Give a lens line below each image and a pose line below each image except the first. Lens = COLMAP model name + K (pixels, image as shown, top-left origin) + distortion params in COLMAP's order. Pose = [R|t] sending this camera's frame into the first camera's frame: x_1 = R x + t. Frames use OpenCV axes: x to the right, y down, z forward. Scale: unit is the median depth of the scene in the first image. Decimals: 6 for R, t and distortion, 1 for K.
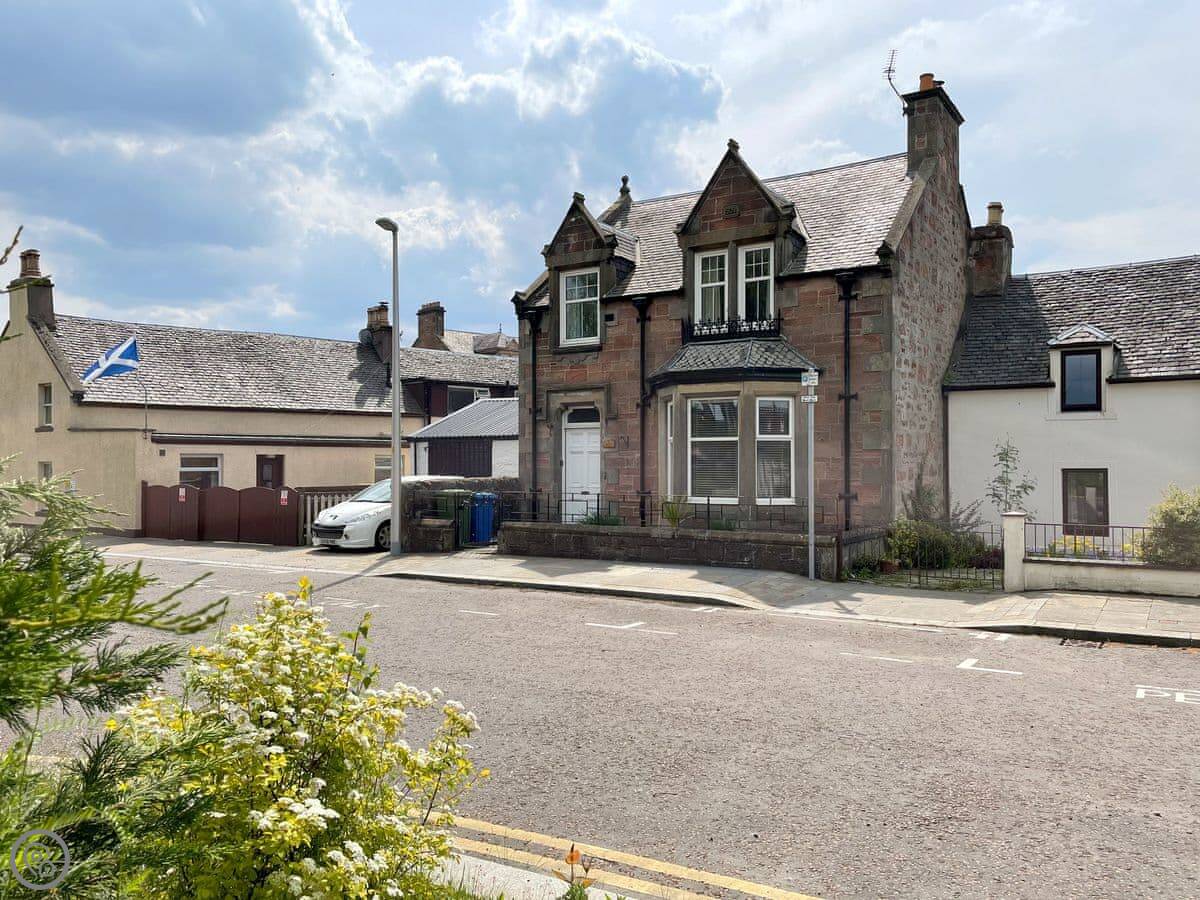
lens RADIAL K [[977.0, 0, 599.0], [0, 977.0, 446.1], [0, 0, 1]] dist [0.025421, -0.004166]
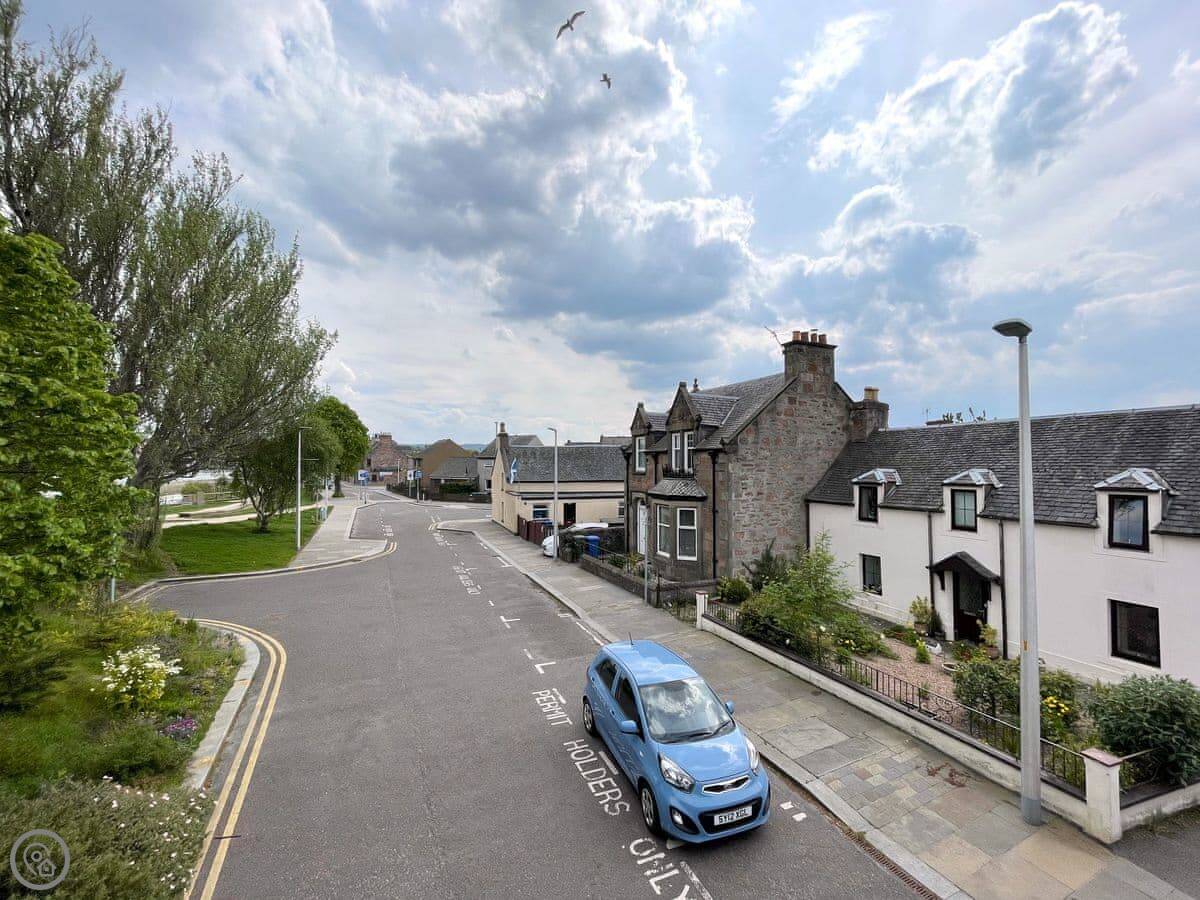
lens RADIAL K [[491.0, 0, 600.7], [0, 491.0, 455.2], [0, 0, 1]] dist [-0.002616, -0.000848]
pose [[0.835277, -0.004681, -0.549809, 0.518686], [0.004013, 0.999989, -0.002418, -0.138280], [0.549814, -0.000186, 0.835287, 0.019344]]
